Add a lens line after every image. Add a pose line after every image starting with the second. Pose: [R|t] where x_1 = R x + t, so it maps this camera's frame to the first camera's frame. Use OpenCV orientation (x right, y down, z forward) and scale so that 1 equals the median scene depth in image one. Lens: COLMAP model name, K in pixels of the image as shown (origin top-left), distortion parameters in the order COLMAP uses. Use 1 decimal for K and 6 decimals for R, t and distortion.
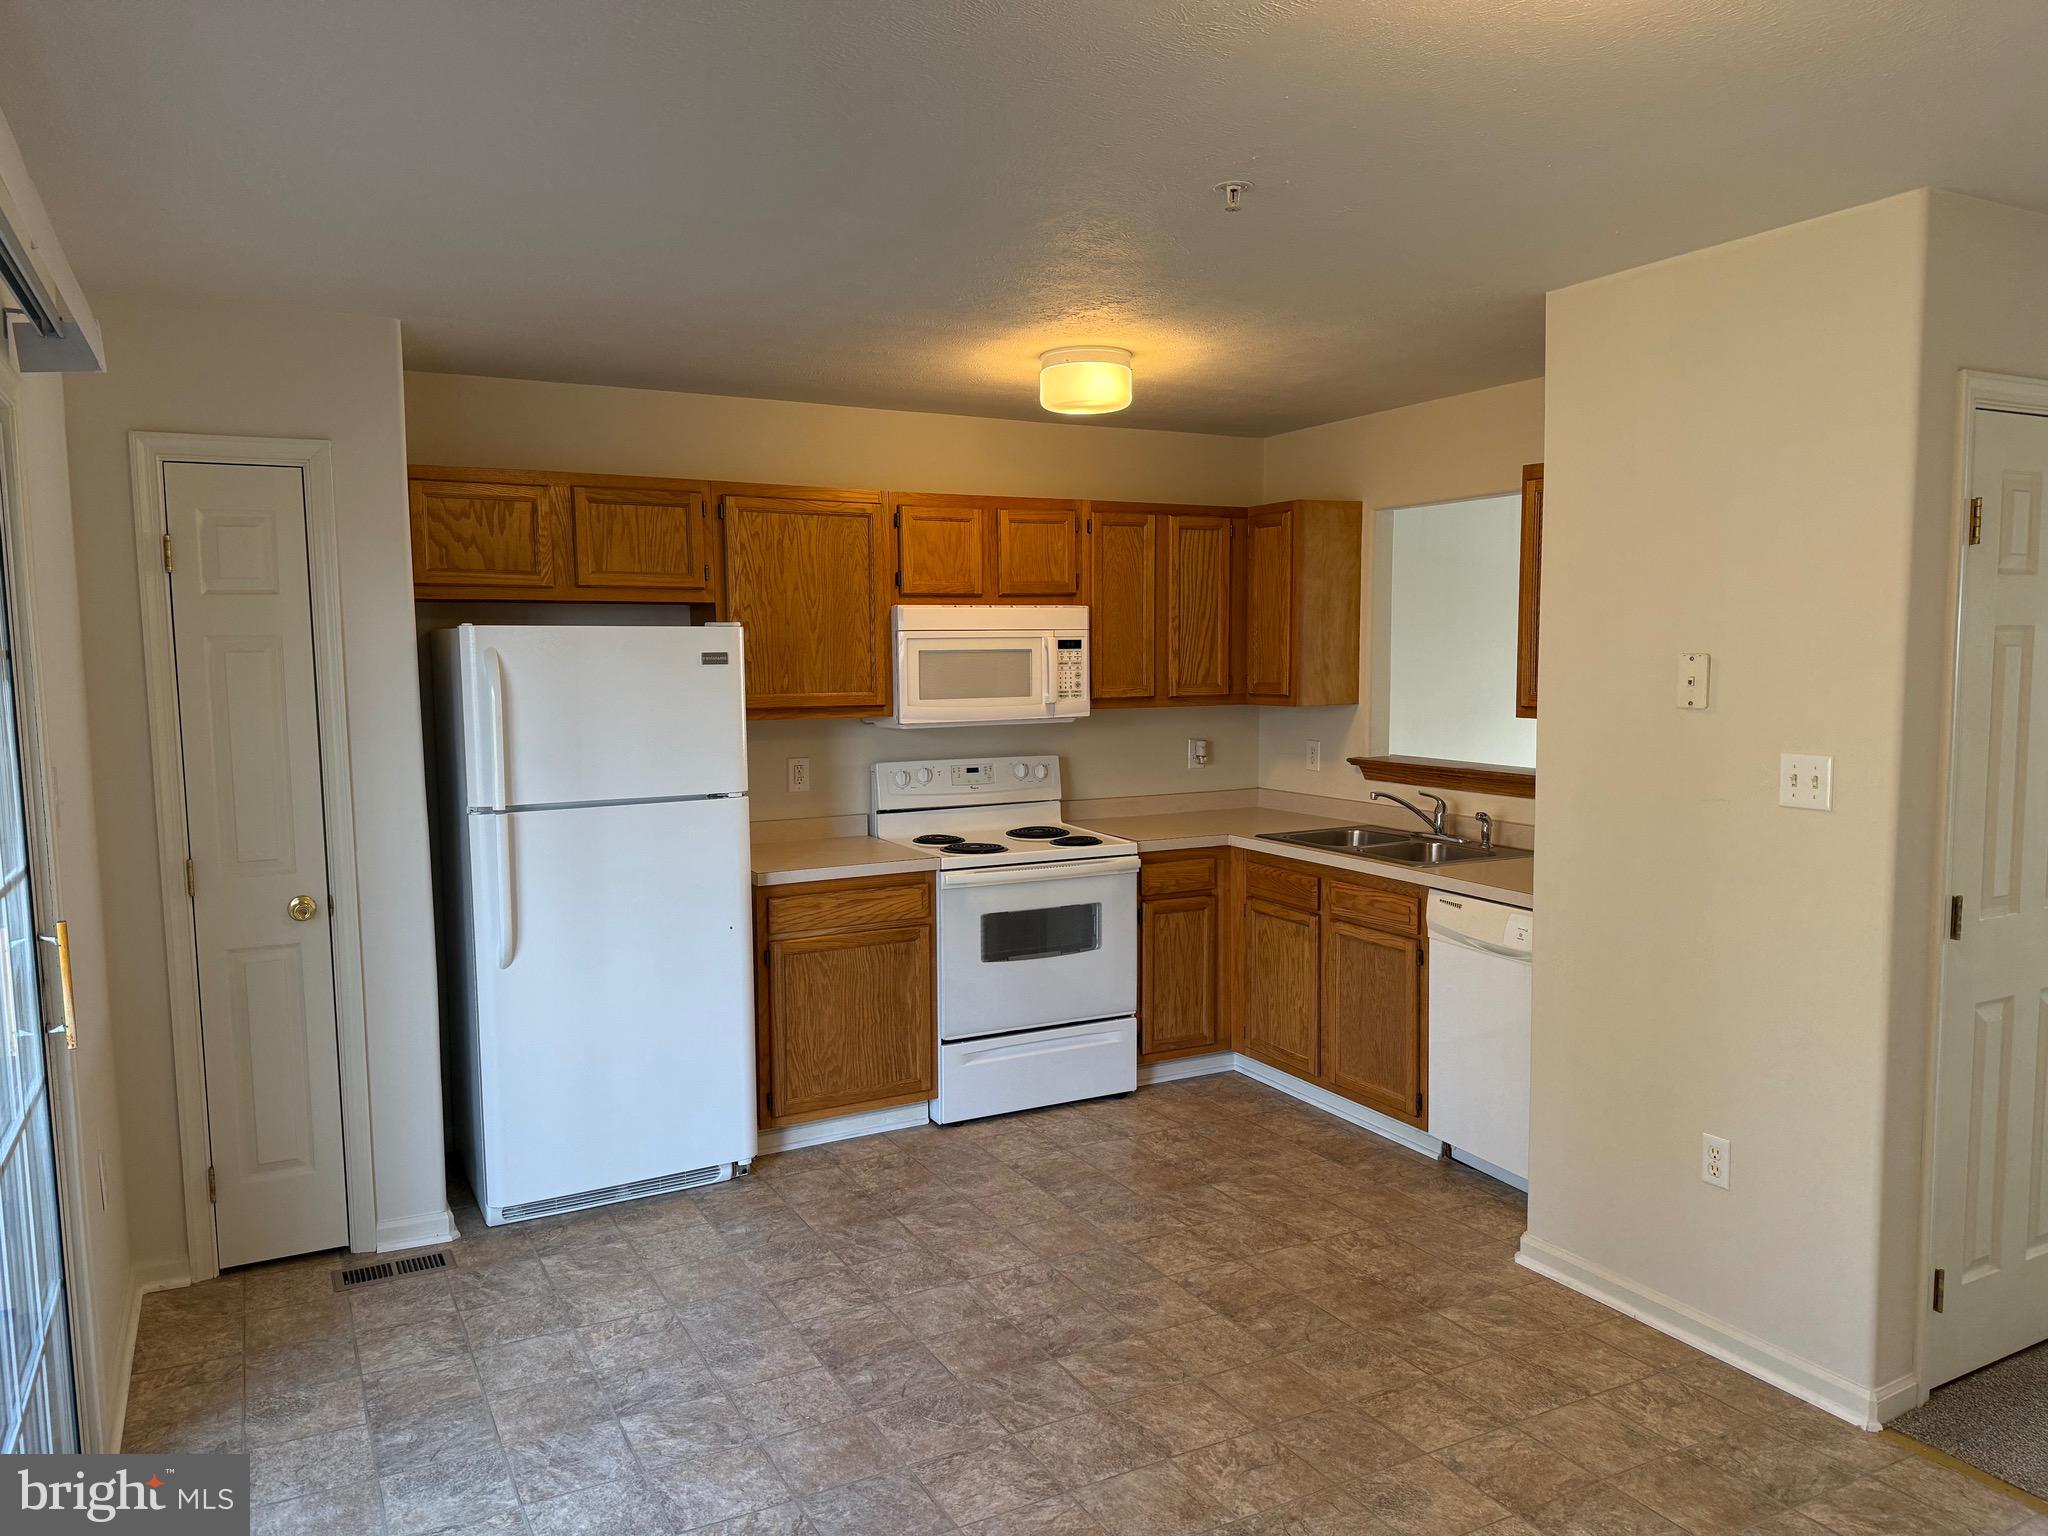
lens RADIAL K [[1421.4, 0, 1024.0], [0, 1421.4, 768.0], [0, 0, 1]] dist [0.207679, -0.394141]
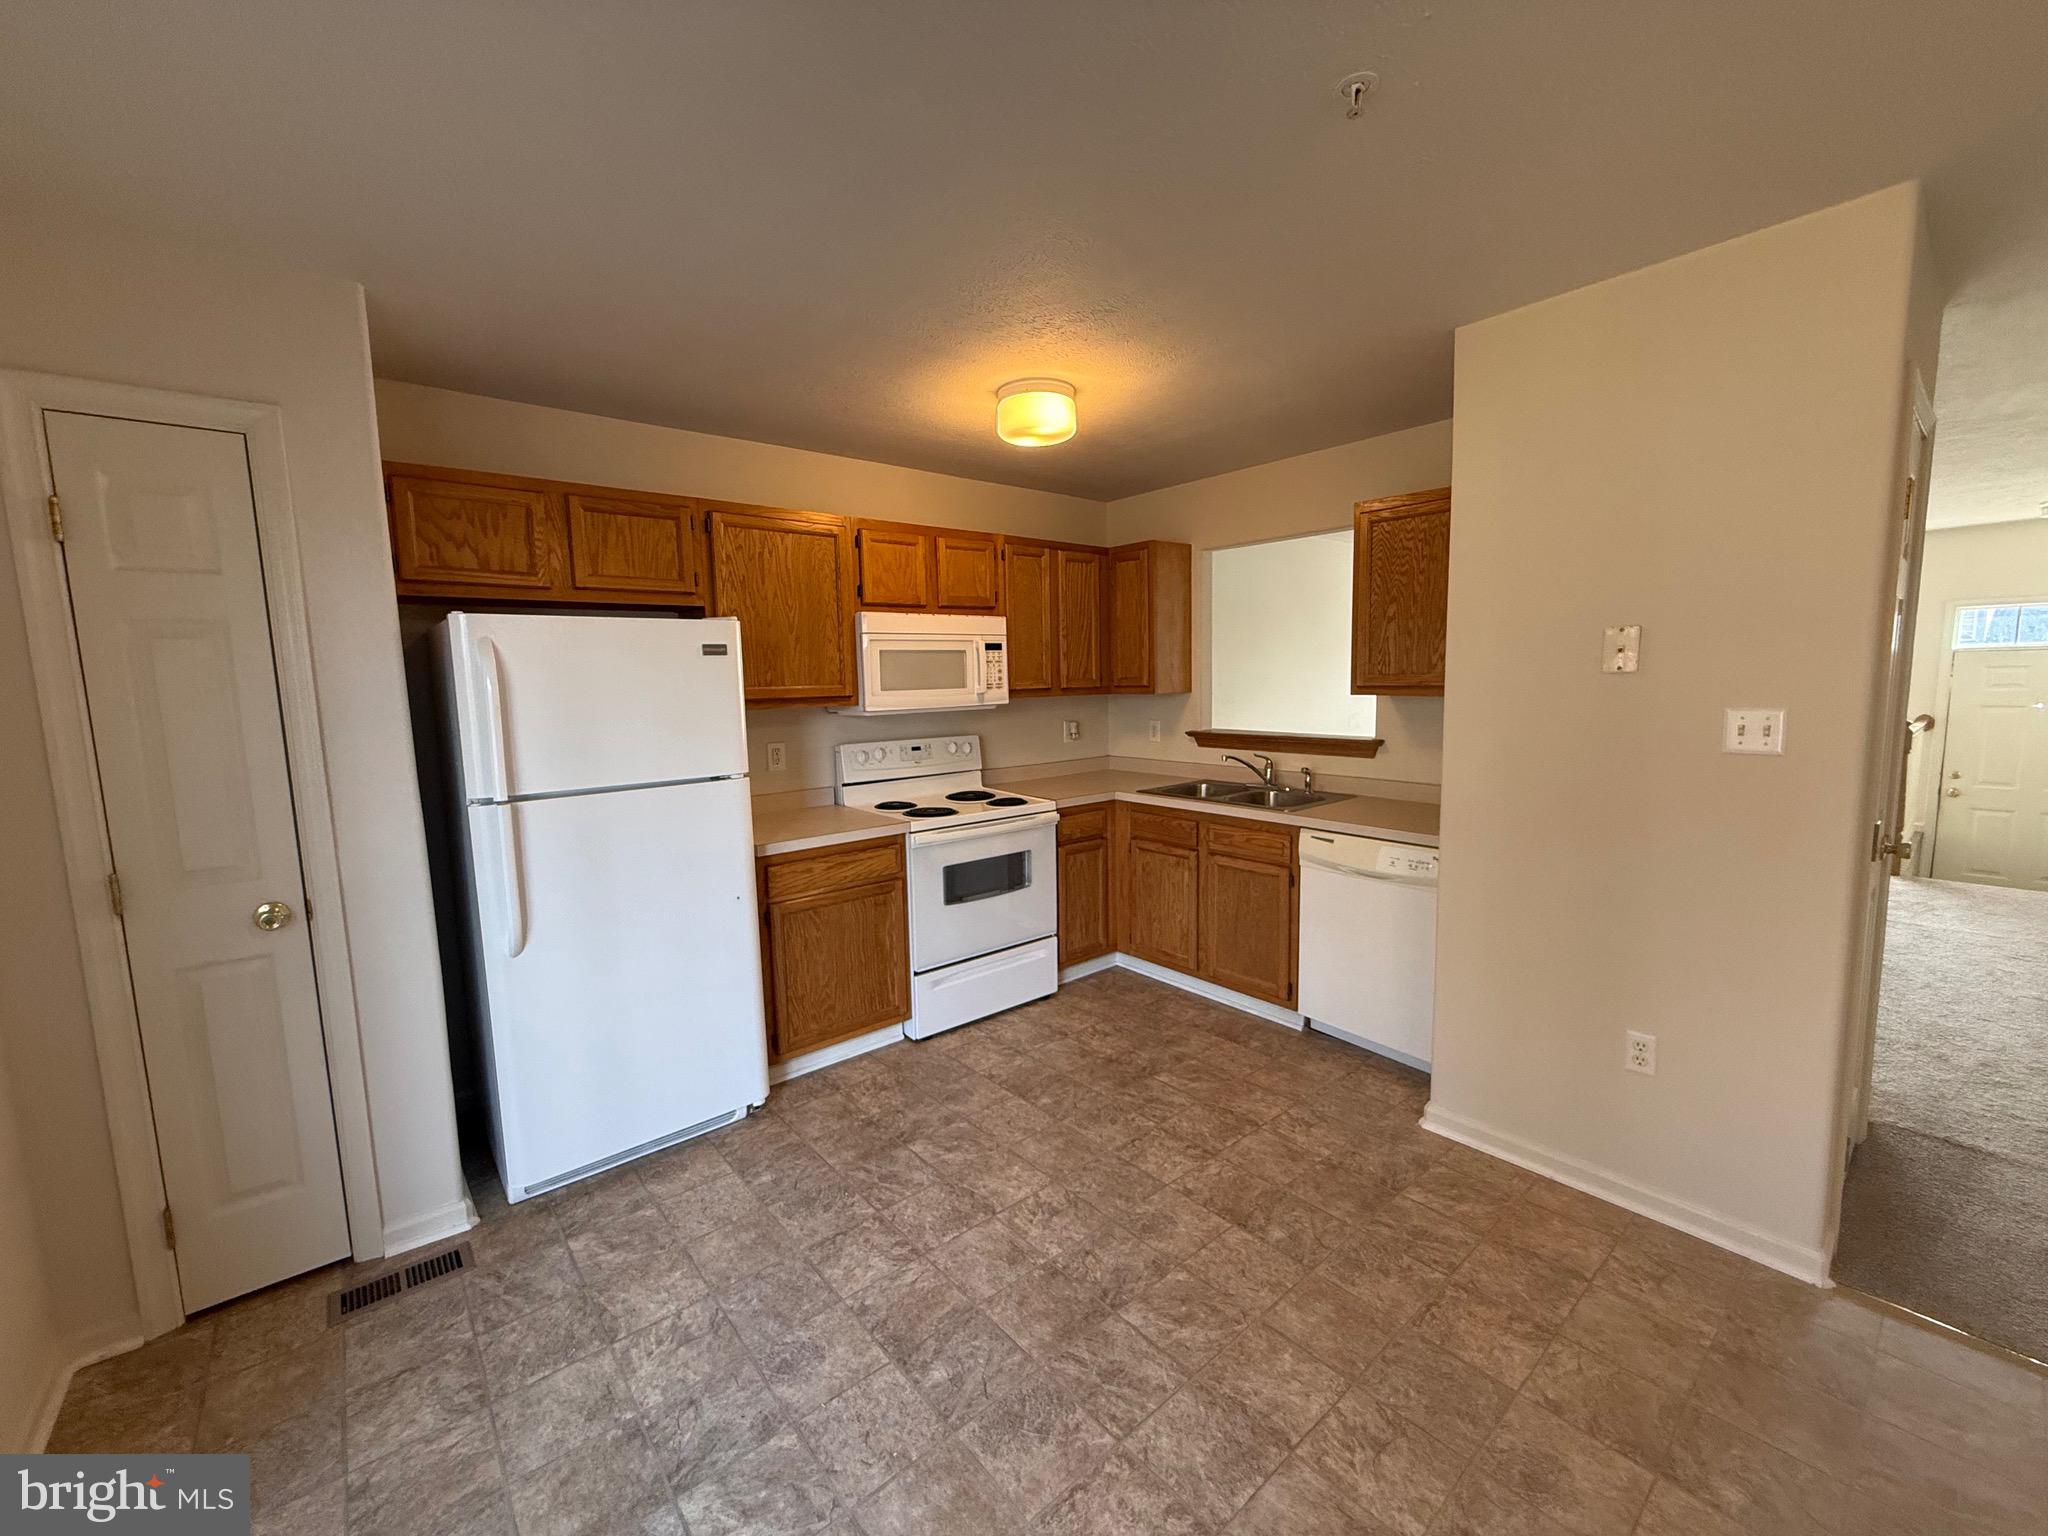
lens RADIAL K [[819.2, 0, 1021.3], [0, 819.2, 761.5], [0, 0, 1]] dist [0.019999, -0.012562]
pose [[0.979374, -0.034869, 0.199025, -0.105370], [0.031744, 0.999318, 0.018870, 0.002379], [-0.199547, -0.012163, 0.979813, 0.319544]]
